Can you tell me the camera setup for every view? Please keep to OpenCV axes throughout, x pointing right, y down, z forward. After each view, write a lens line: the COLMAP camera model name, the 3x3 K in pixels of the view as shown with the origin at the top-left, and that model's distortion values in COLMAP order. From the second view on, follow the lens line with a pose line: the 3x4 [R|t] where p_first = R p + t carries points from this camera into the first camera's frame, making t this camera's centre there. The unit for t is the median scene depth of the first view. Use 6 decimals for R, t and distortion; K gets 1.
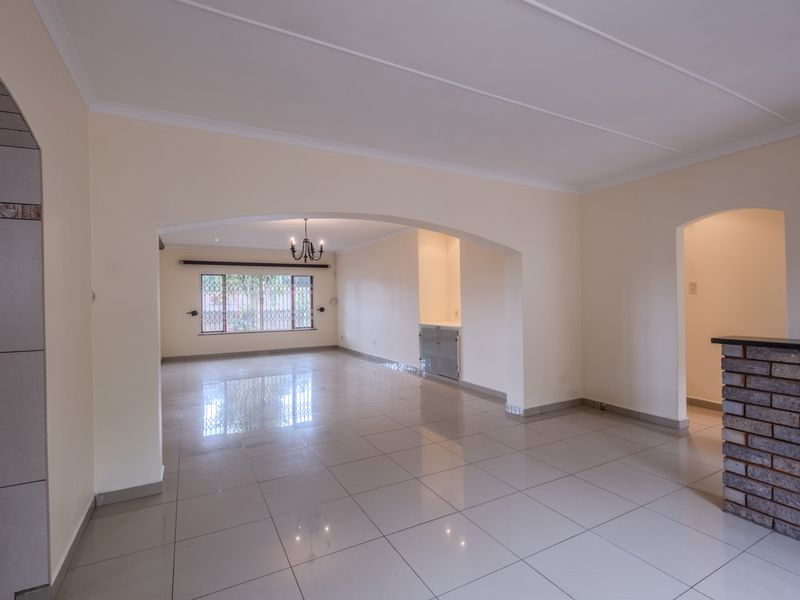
lens RADIAL K [[398.5, 0, 402.7], [0, 398.5, 302.8], [0, 0, 1]] dist [-0.011917, -0.000157]
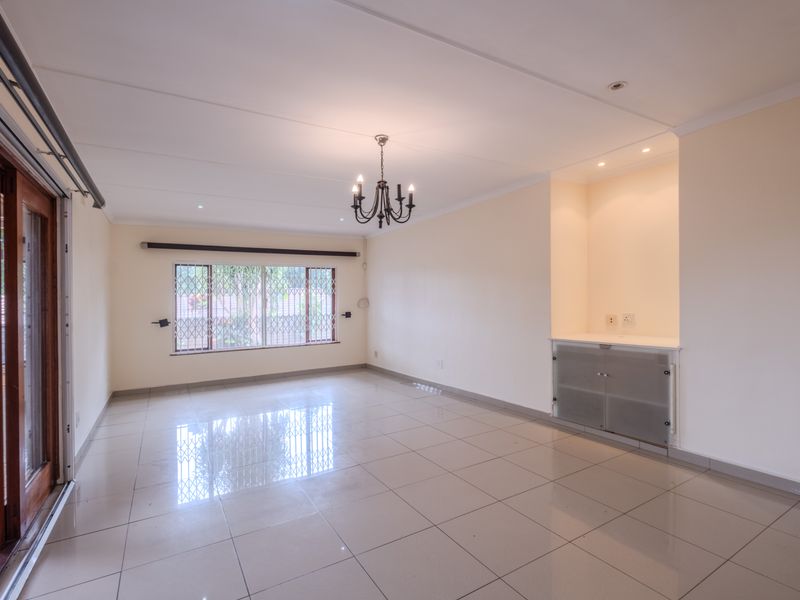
lens RADIAL K [[398.5, 0, 398.0], [0, 398.5, 297.7], [0, 0, 1]] dist [-0.011917, -0.000157]
pose [[0.999089, -0.007257, 0.042056, -0.146395], [0.008076, 0.999780, -0.019343, 0.000864], [-0.041906, 0.019665, 0.998928, 0.289631]]
